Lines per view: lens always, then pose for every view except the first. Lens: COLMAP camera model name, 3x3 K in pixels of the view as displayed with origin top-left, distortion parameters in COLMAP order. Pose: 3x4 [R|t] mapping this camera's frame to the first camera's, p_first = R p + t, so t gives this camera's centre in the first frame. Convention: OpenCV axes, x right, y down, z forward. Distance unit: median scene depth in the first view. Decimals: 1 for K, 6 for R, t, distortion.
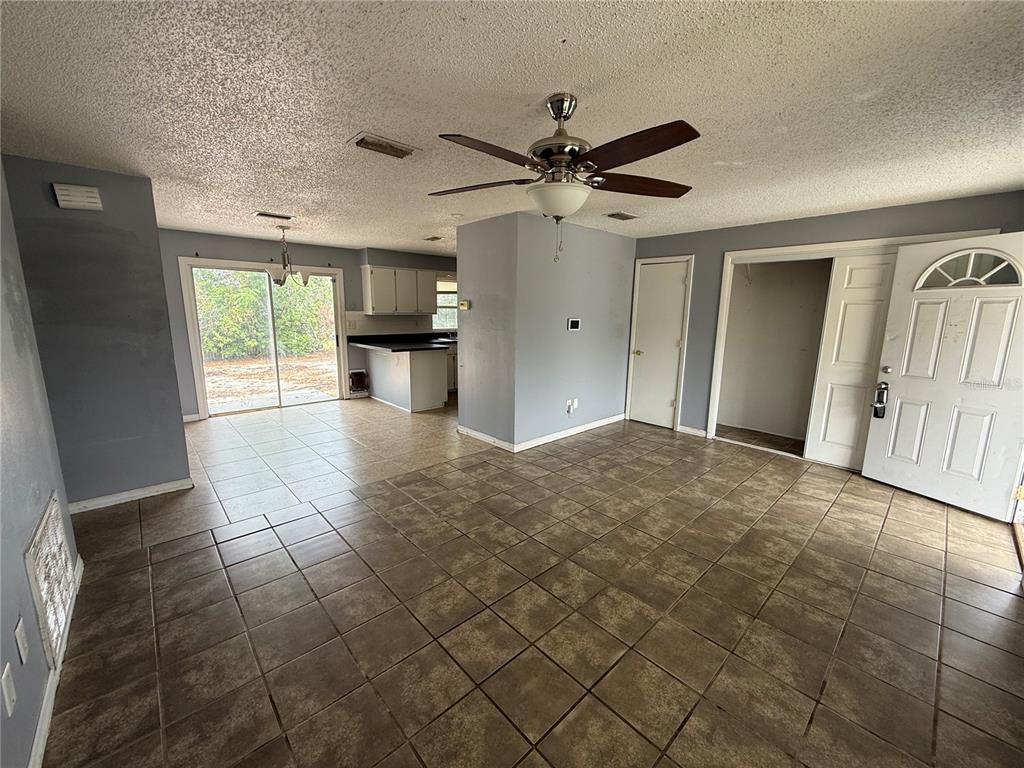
lens RADIAL K [[407.8, 0, 510.6], [0, 407.8, 384.3], [0, 0, 1]] dist [0.001270, -0.000039]
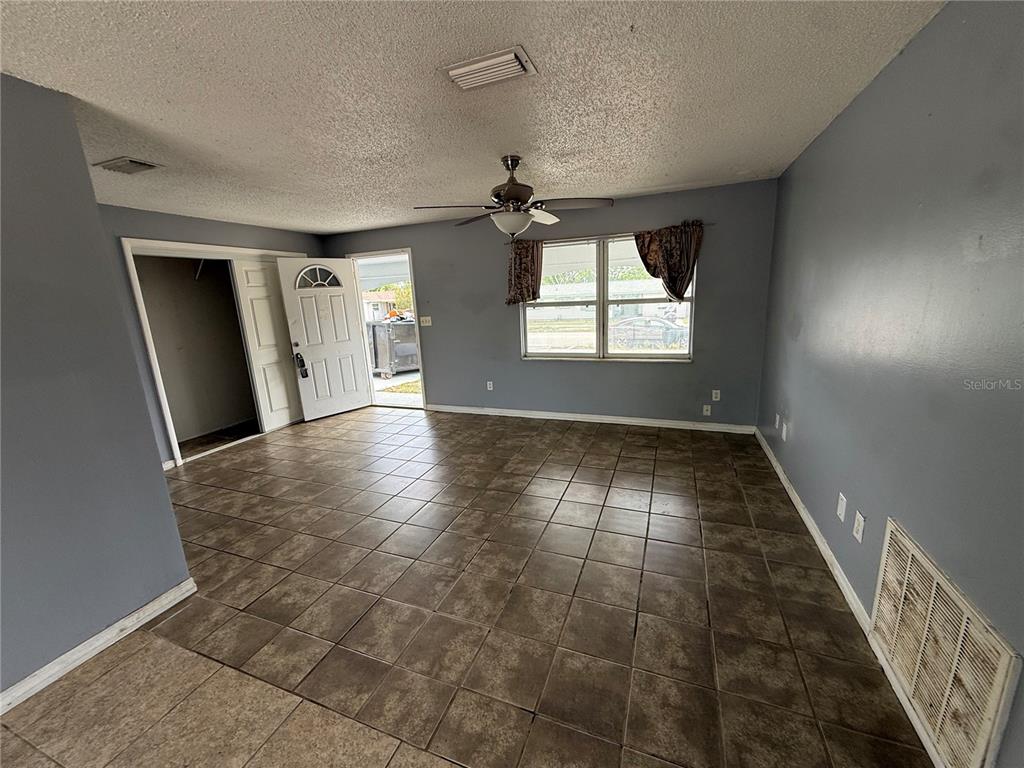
lens RADIAL K [[408.1, 0, 510.4], [0, 408.1, 382.3], [0, 0, 1]] dist [0.000167, -0.000028]
pose [[-0.434548, -0.184849, 0.881476, -0.814015], [0.204508, 0.932896, 0.296450, -0.215763], [-0.877123, 0.309090, -0.367585, 1.075366]]
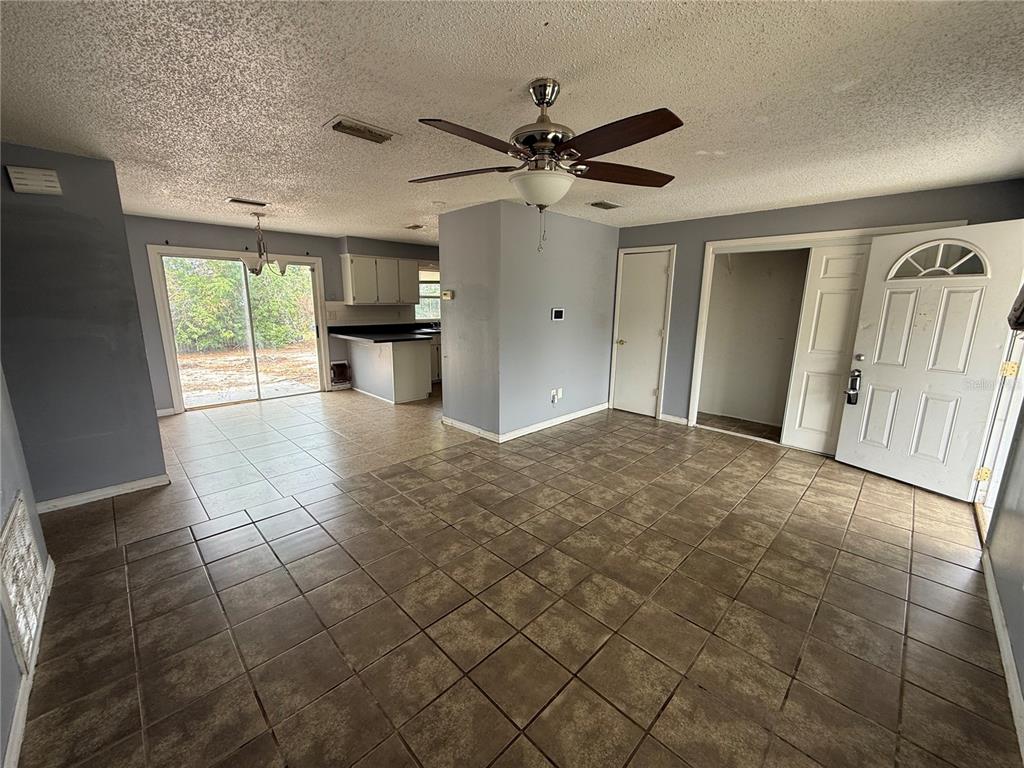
lens RADIAL K [[407.8, 0, 510.6], [0, 407.8, 384.3], [0, 0, 1]] dist [0.001270, -0.000039]
pose [[0.999225, -0.009714, 0.038155, -0.000309], [0.008787, 0.999664, 0.024392, -0.001080], [-0.038379, -0.024038, 0.998974, 0.002265]]
